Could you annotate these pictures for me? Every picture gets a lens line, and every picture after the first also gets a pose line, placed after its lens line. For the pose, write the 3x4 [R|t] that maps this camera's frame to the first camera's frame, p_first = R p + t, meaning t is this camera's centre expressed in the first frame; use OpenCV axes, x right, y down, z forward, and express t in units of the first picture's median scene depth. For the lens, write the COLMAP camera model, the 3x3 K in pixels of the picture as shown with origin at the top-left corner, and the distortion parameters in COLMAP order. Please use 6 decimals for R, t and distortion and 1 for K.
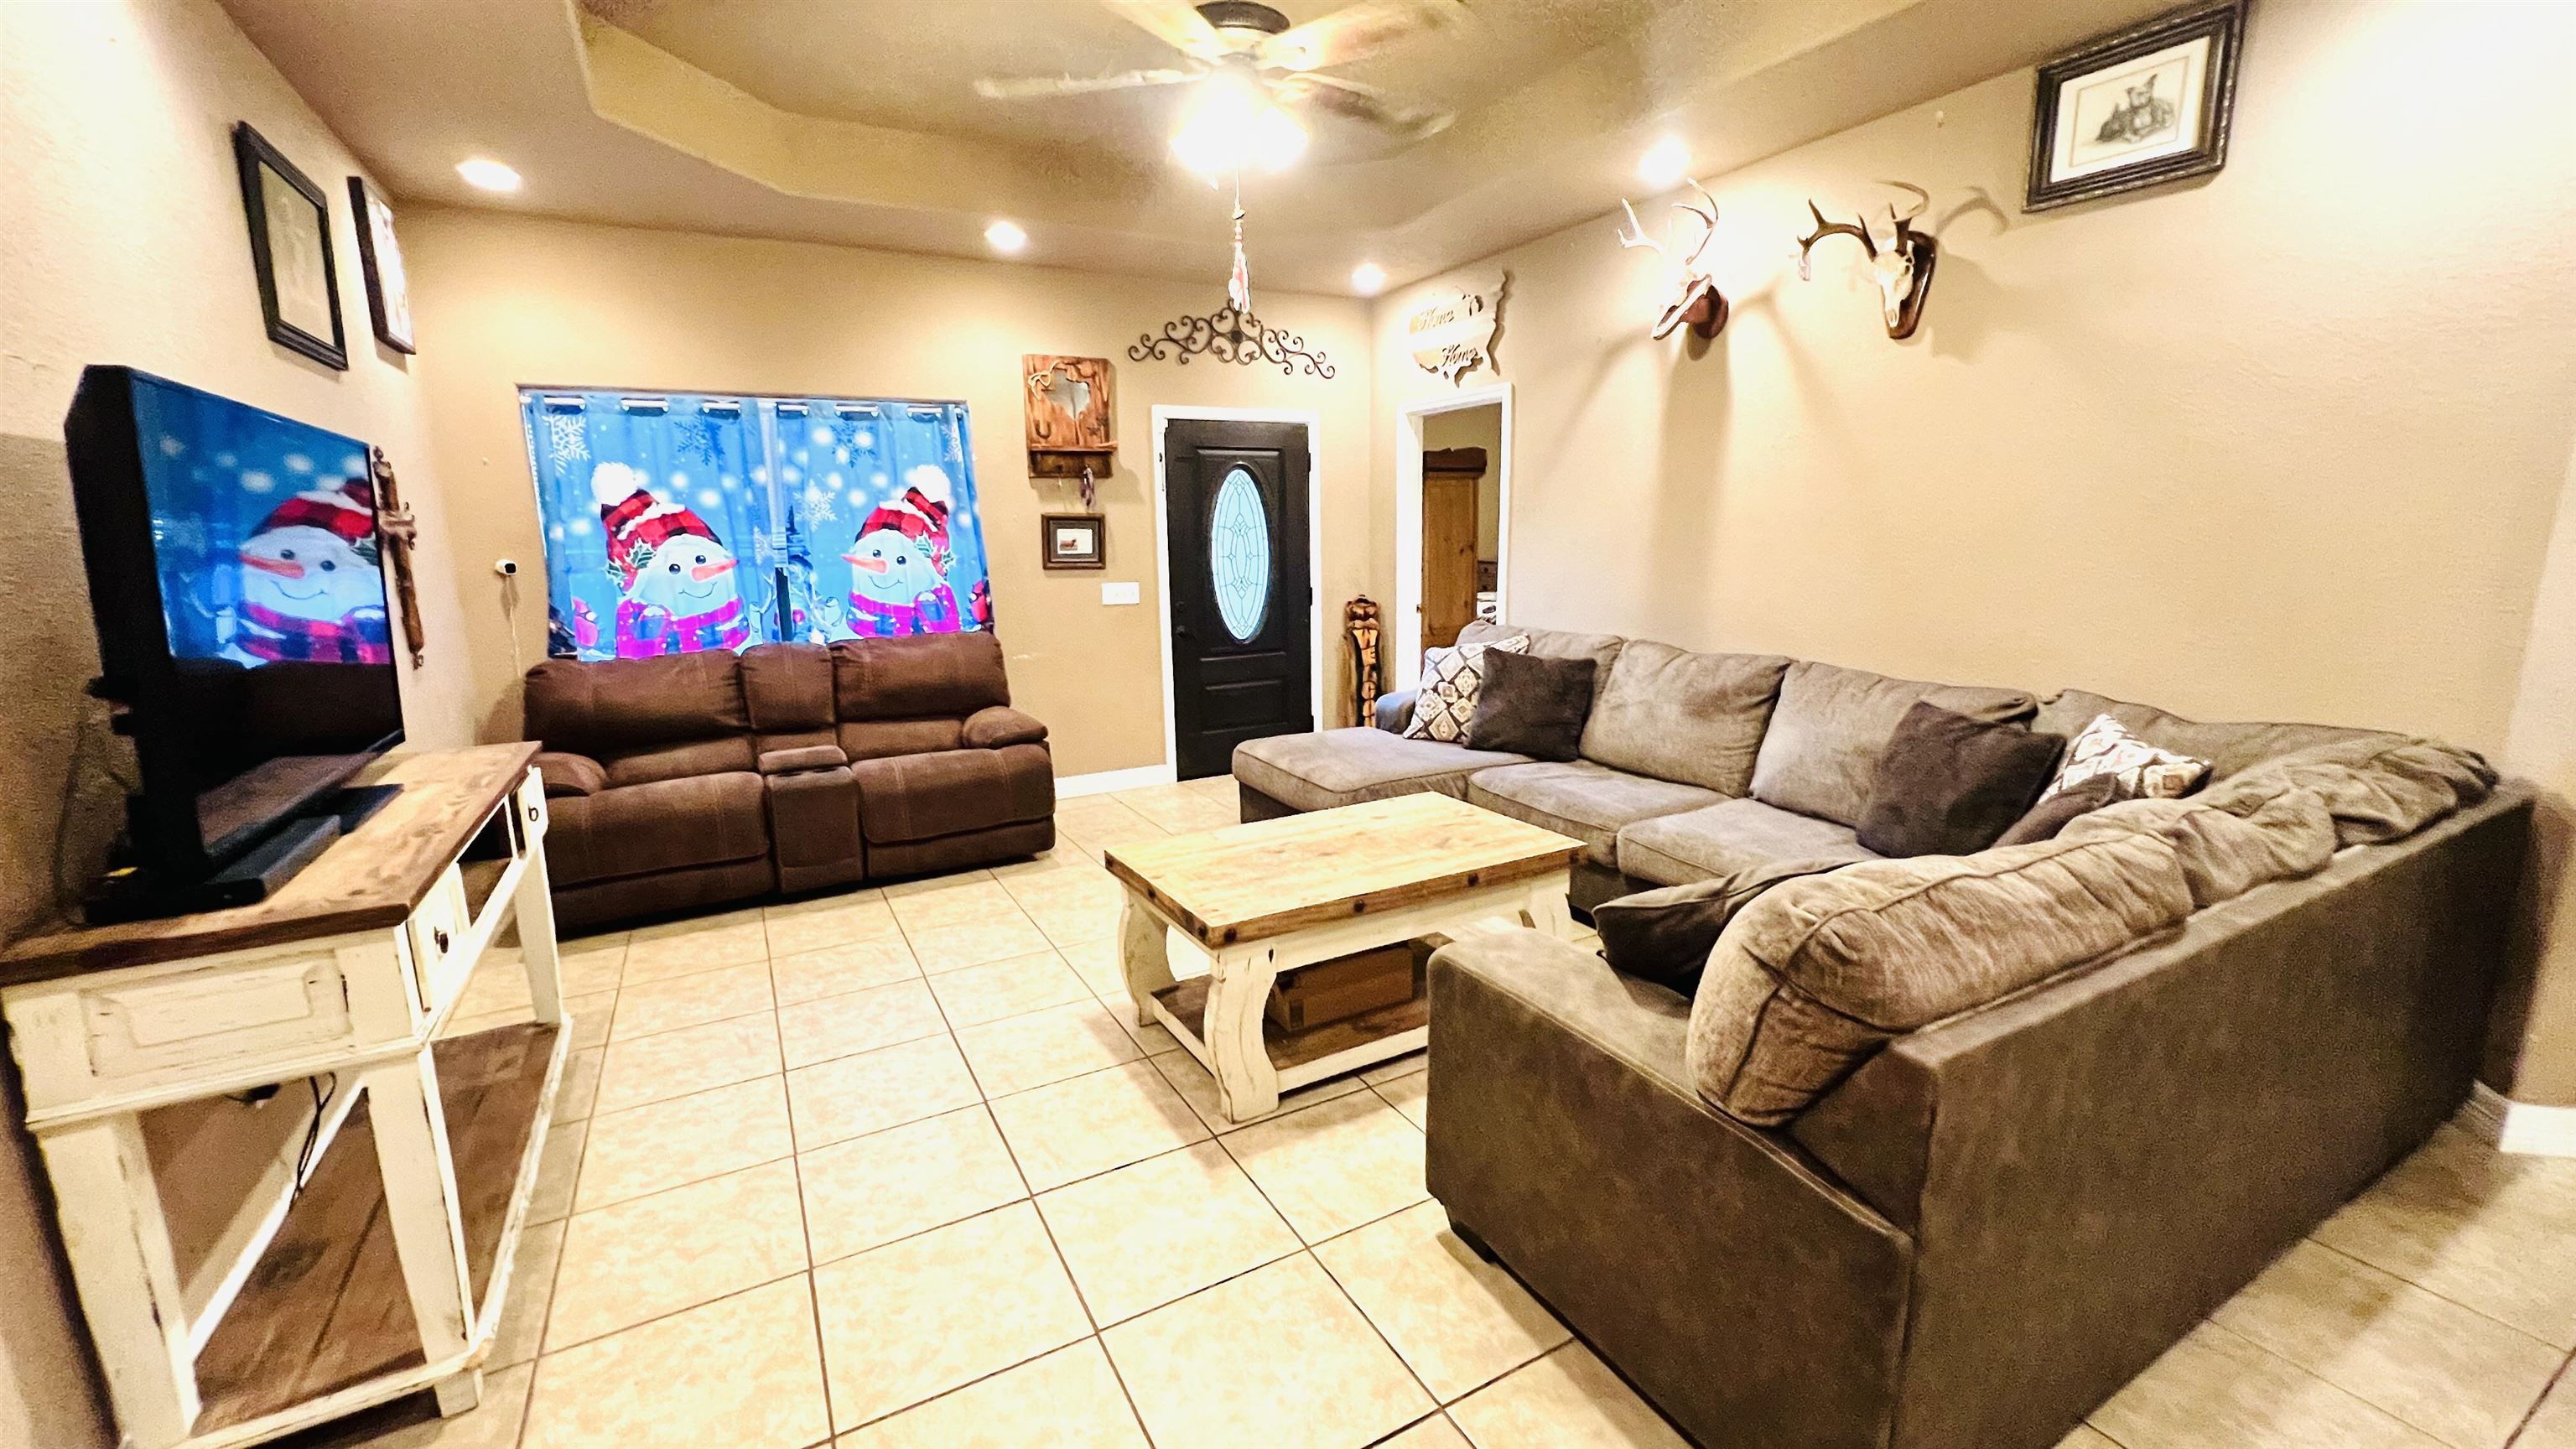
lens RADIAL K [[1028.8, 0, 1283.3], [0, 1028.8, 724.9], [0, 0, 1]] dist [0.000384, 0.000023]
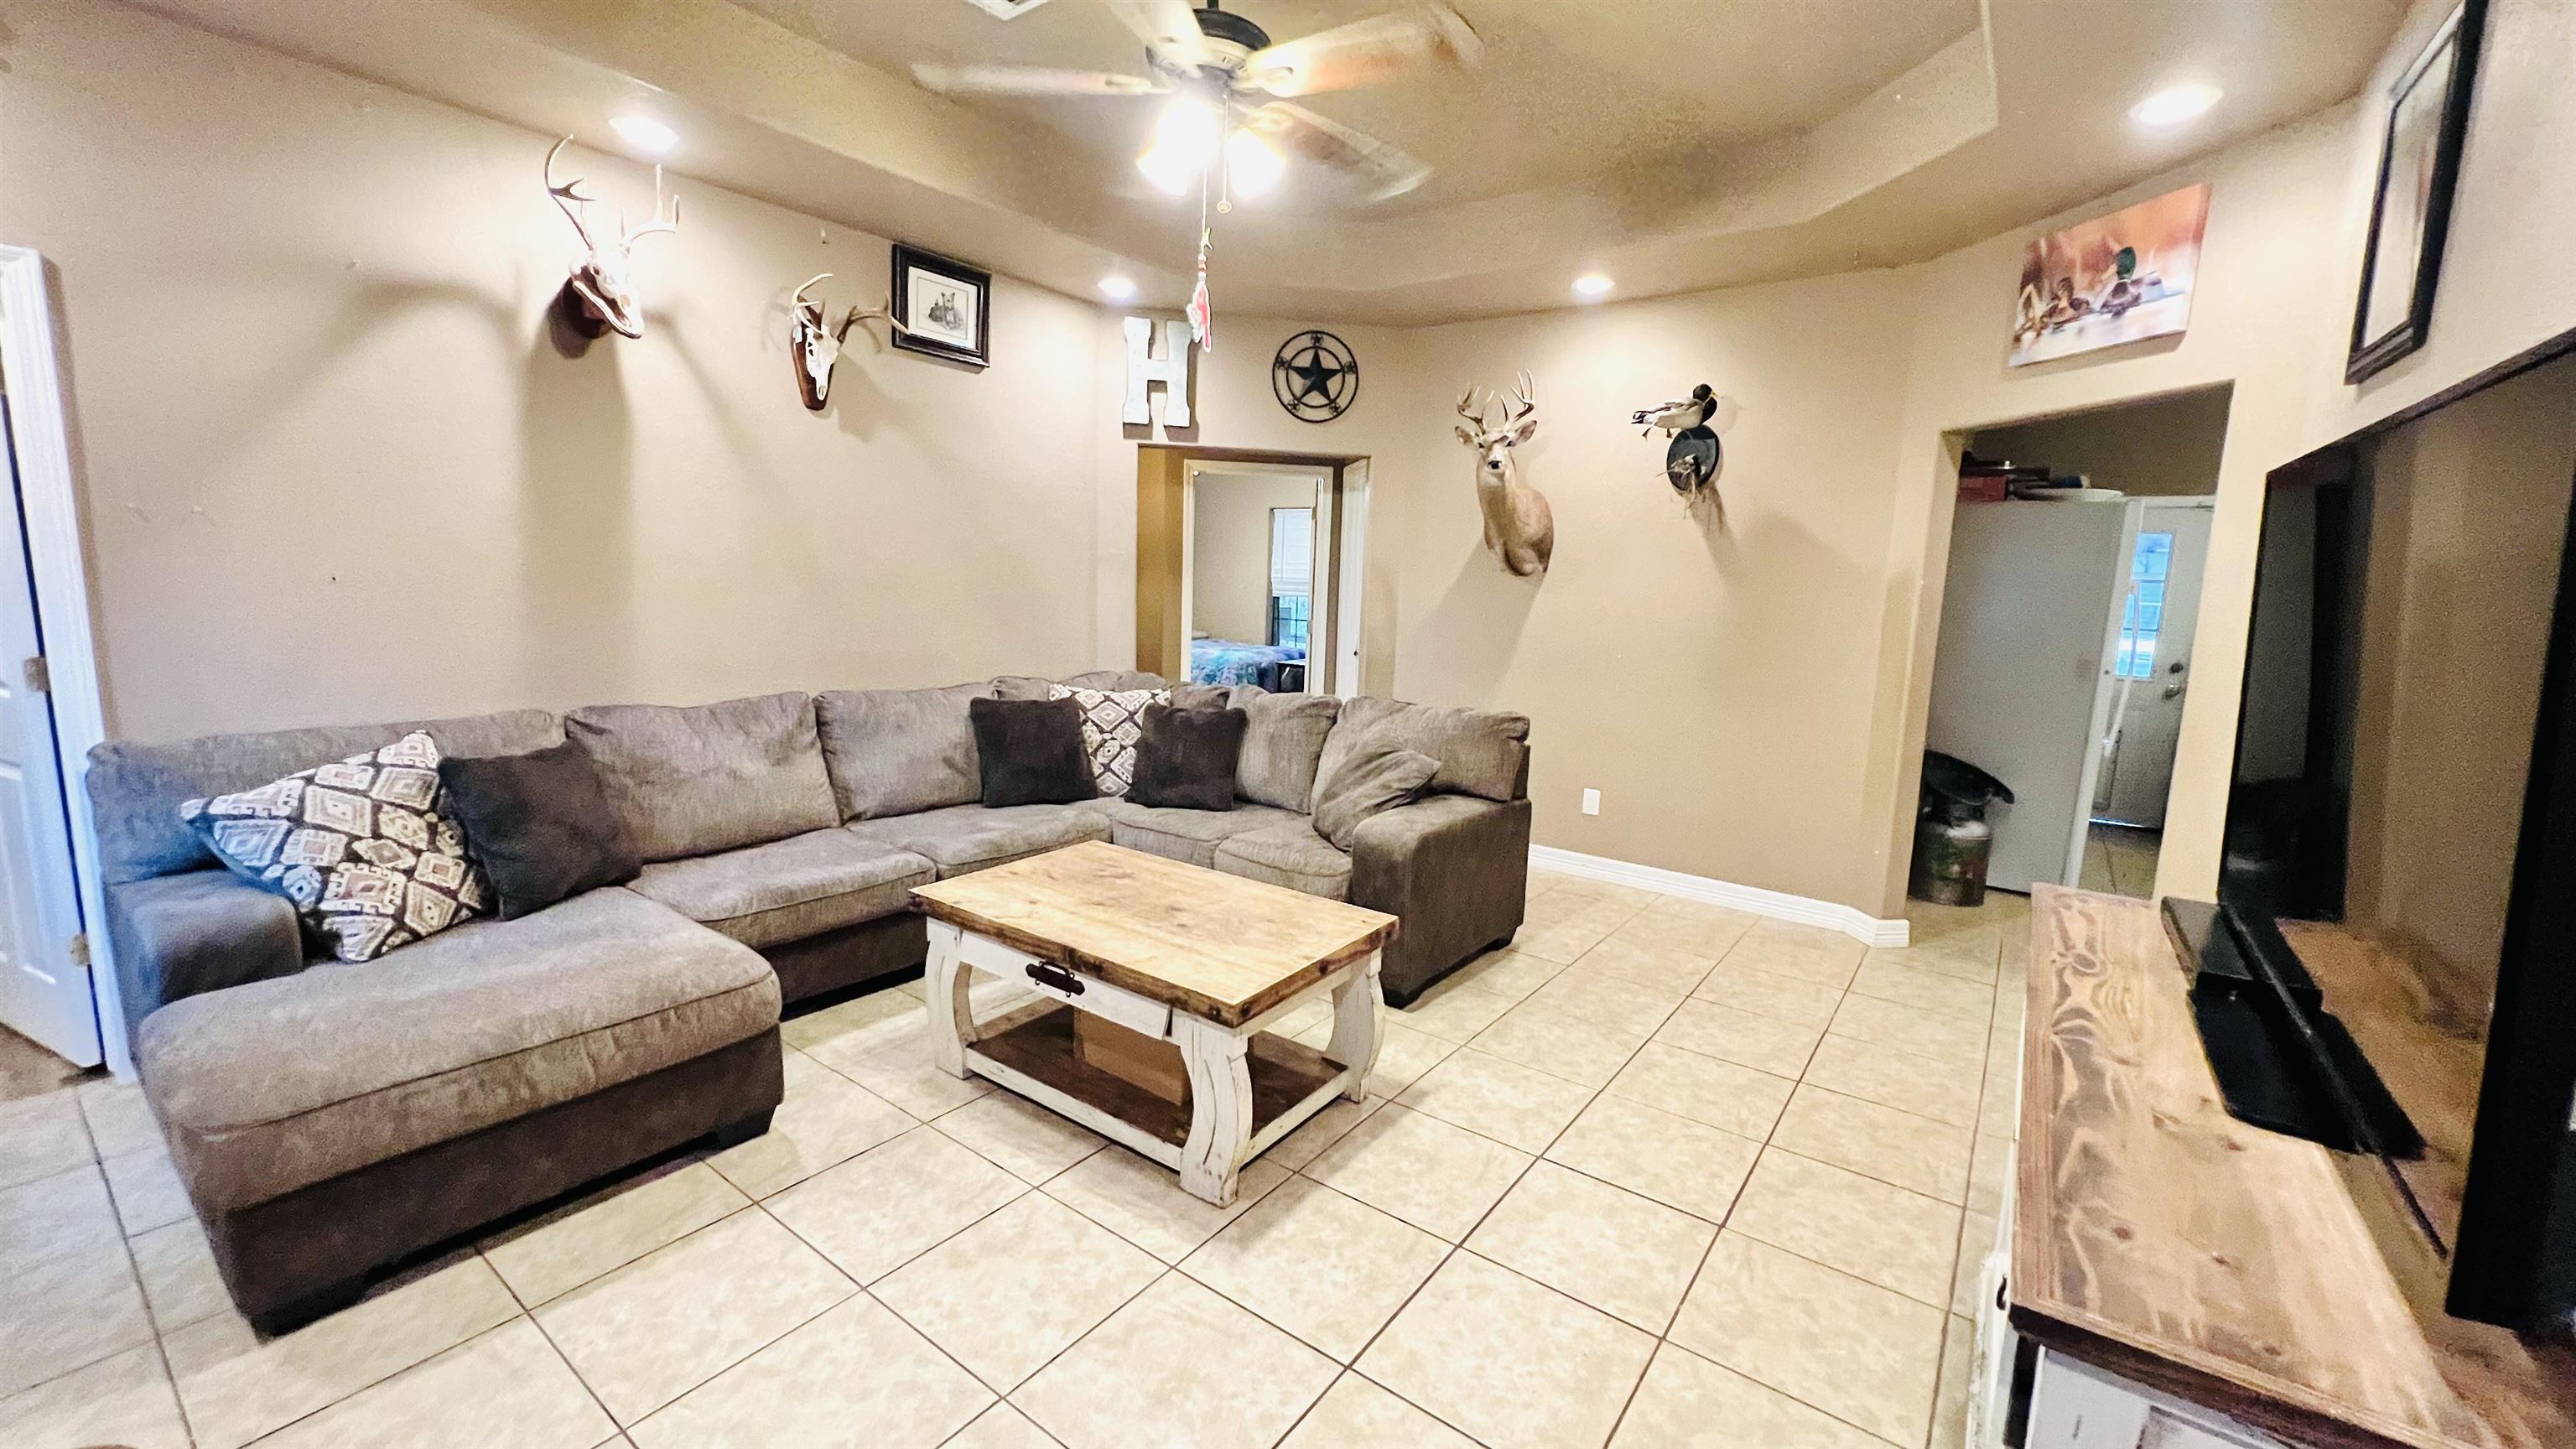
lens RADIAL K [[1028.8, 0, 1285.9], [0, 1028.8, 724.4], [0, 0, 1]] dist [0.000384, 0.000023]
pose [[-0.409081, -0.137141, 0.902133, -0.821127], [0.146596, 0.965923, 0.213314, -0.227240], [-0.900645, 0.219511, -0.375037, 1.171835]]
